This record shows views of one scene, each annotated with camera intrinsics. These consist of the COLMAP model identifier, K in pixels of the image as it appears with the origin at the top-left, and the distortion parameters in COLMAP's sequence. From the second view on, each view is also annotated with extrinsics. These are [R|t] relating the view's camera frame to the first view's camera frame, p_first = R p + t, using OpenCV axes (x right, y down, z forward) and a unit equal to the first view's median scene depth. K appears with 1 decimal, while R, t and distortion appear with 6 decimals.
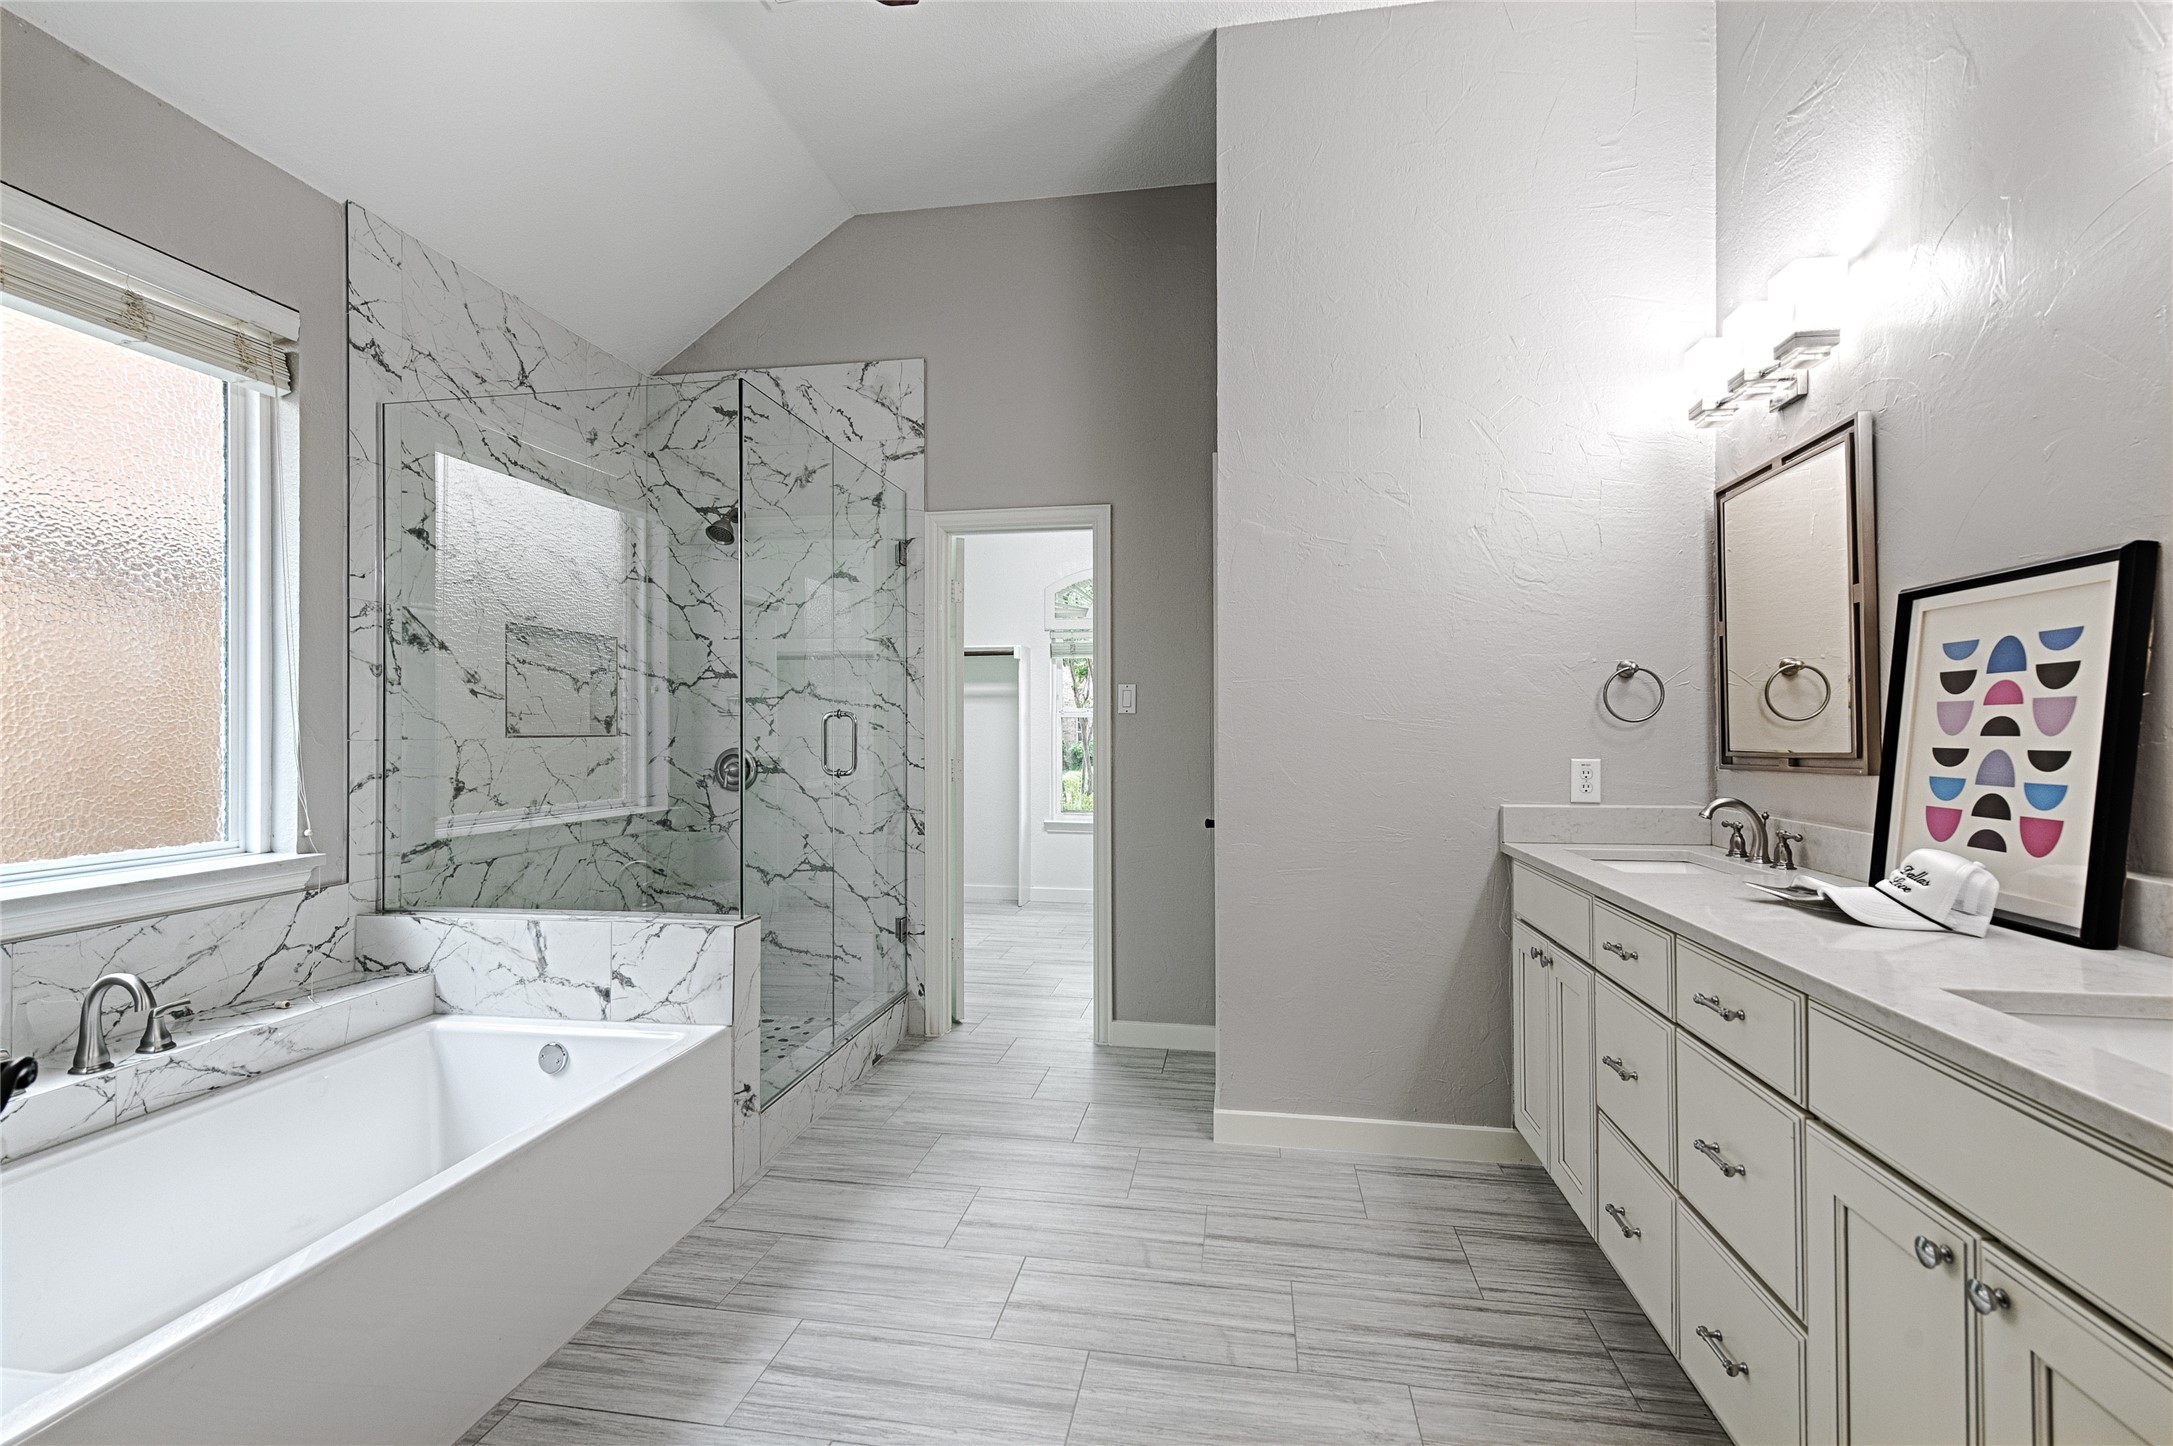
lens RADIAL K [[939.3, 0, 1086.5], [0, 939.3, 723.0], [0, 0, 1]] dist [0.009091, -0.000098]
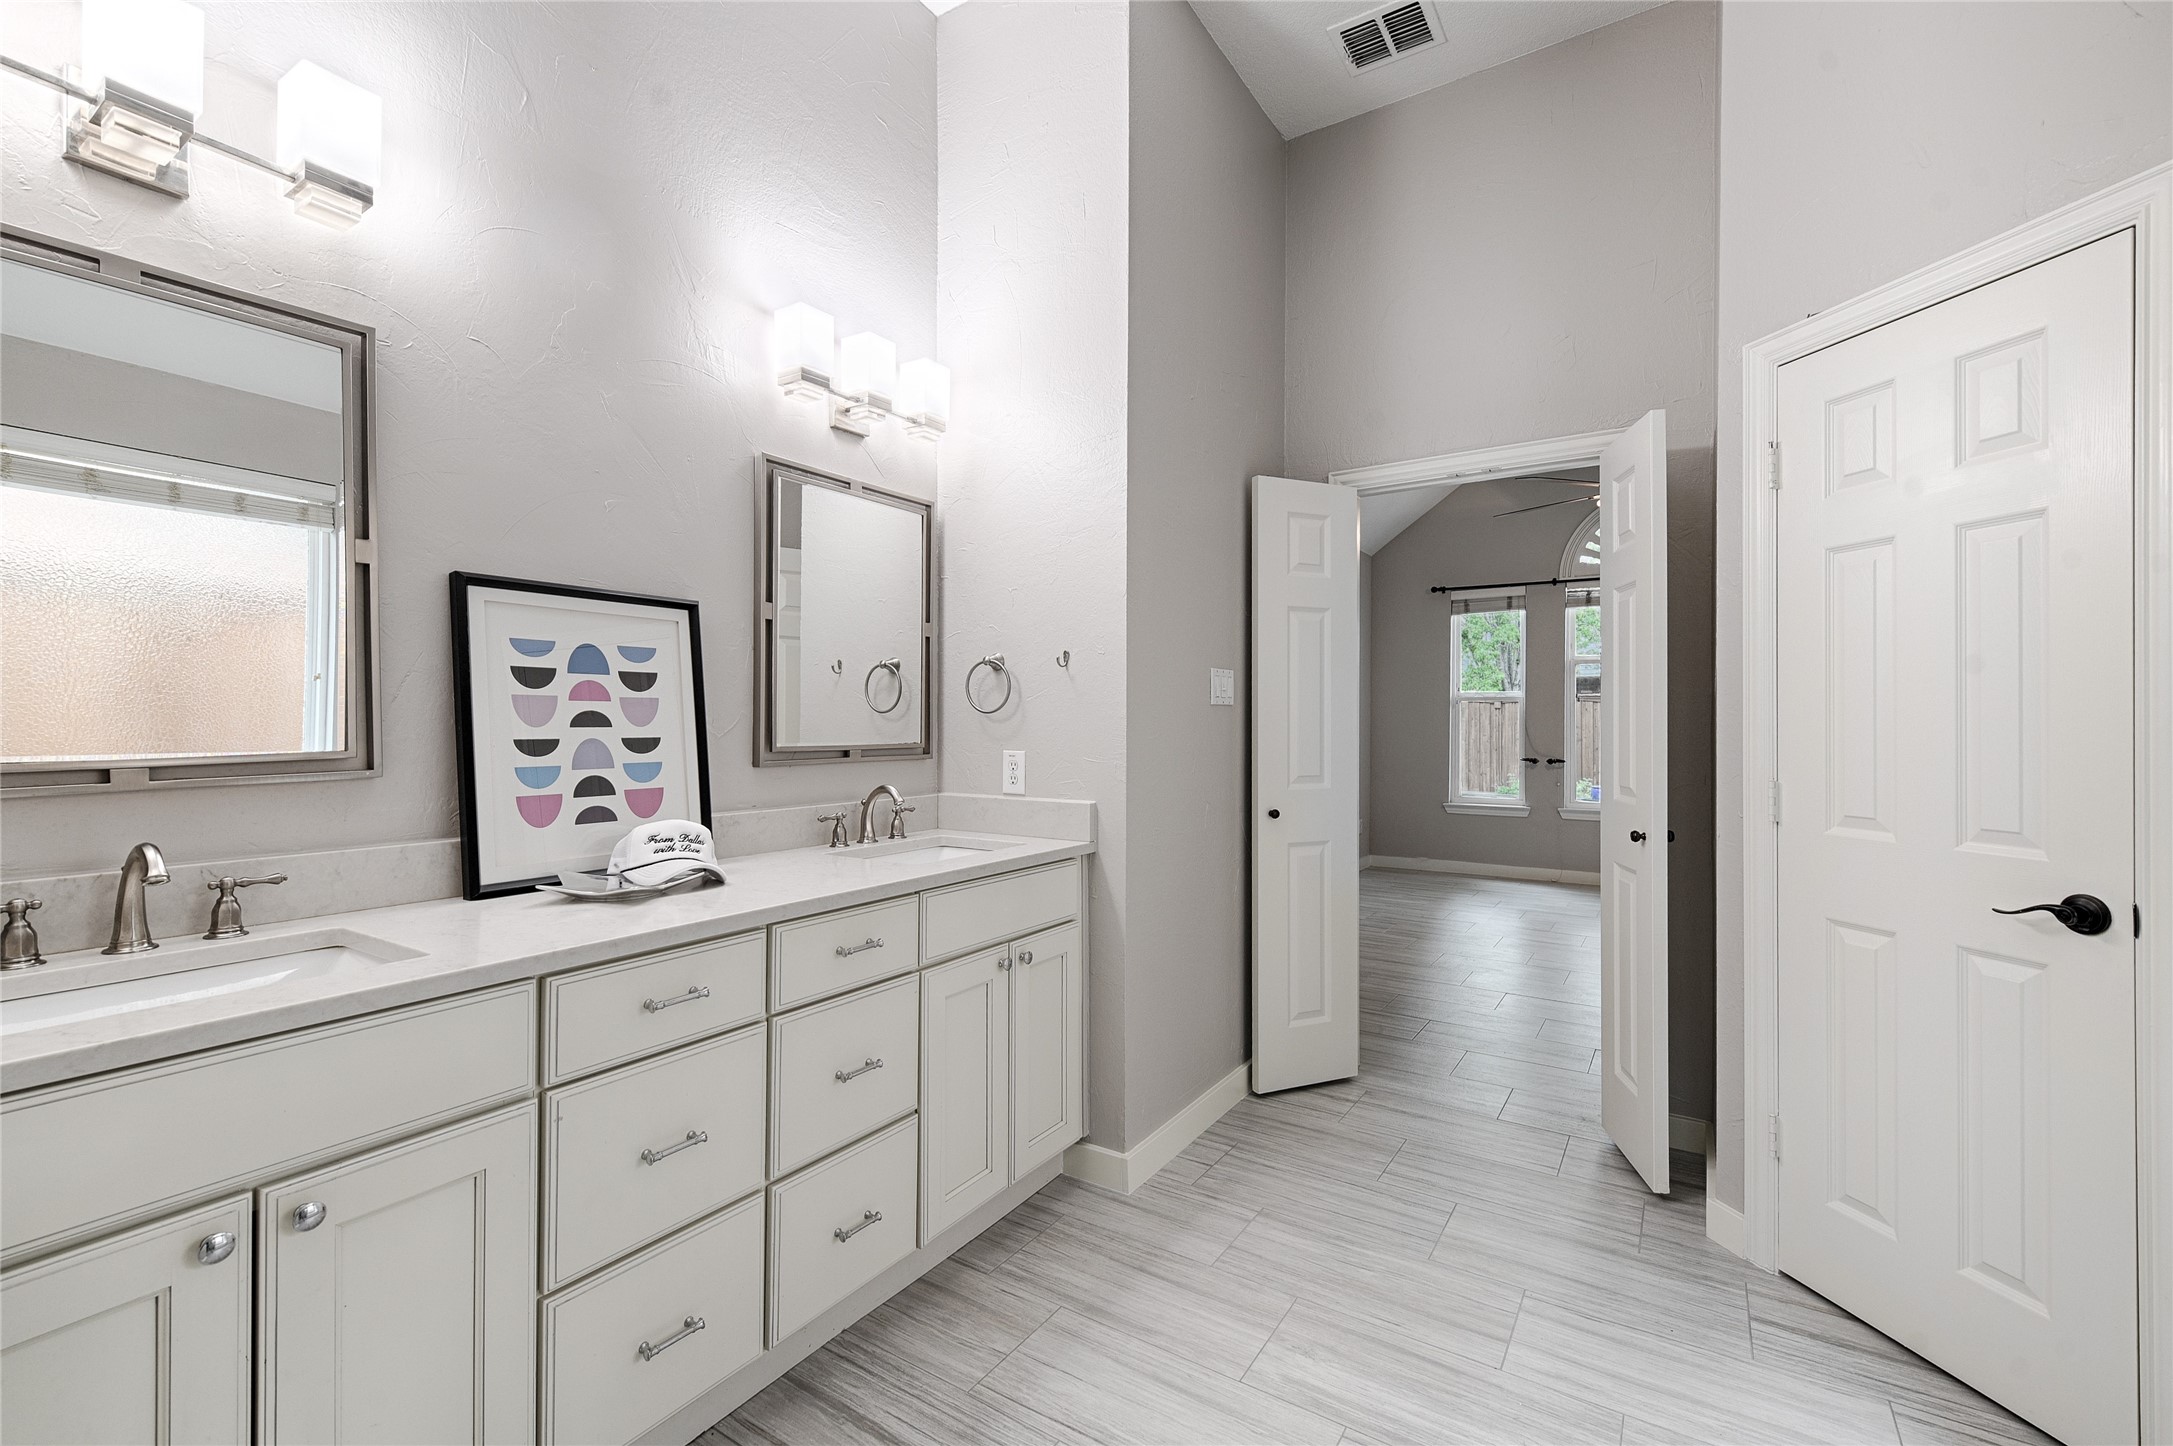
lens RADIAL K [[939.3, 0, 1086.5], [0, 939.3, 723.0], [0, 0, 1]] dist [0.009091, -0.000098]
pose [[-0.917805, -0.000513, 0.397031, -0.082328], [-0.003177, 0.999977, -0.006052, 0.013725], [-0.397018, -0.006815, -0.917785, 1.849265]]
